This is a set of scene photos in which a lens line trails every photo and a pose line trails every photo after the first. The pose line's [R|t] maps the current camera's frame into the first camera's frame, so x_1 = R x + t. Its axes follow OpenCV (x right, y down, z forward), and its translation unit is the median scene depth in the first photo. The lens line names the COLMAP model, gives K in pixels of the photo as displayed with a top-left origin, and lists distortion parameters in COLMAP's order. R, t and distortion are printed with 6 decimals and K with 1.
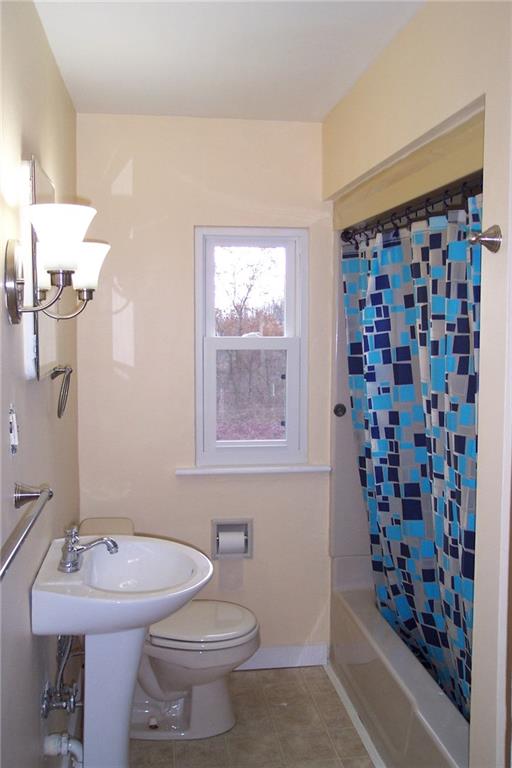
lens RADIAL K [[773.9, 0, 258.9], [0, 773.9, 383.3], [0, 0, 1]] dist [-0.058497, 0.000000]
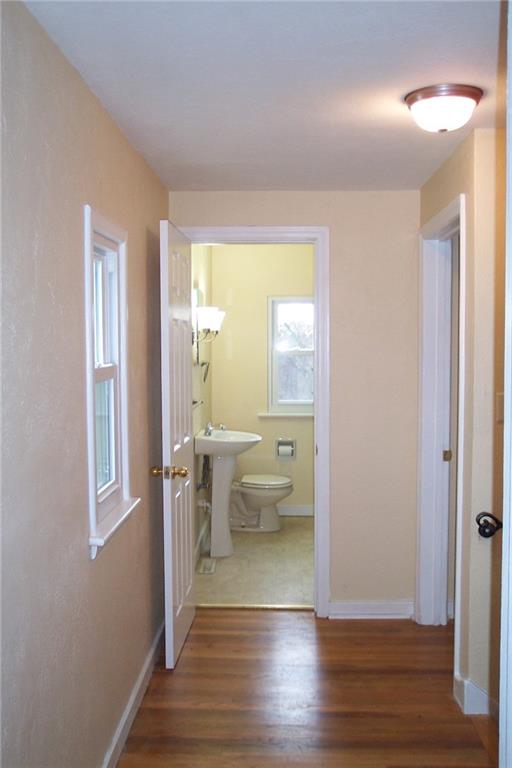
lens RADIAL K [[773.9, 0, 255.0], [0, 773.9, 384.3], [0, 0, 1]] dist [-0.058497, 0.000000]
pose [[0.984302, 0.007307, -0.176342, 0.280696], [-0.009906, 0.999855, -0.013861, 0.069604], [0.176215, 0.015390, 0.984231, -1.171501]]
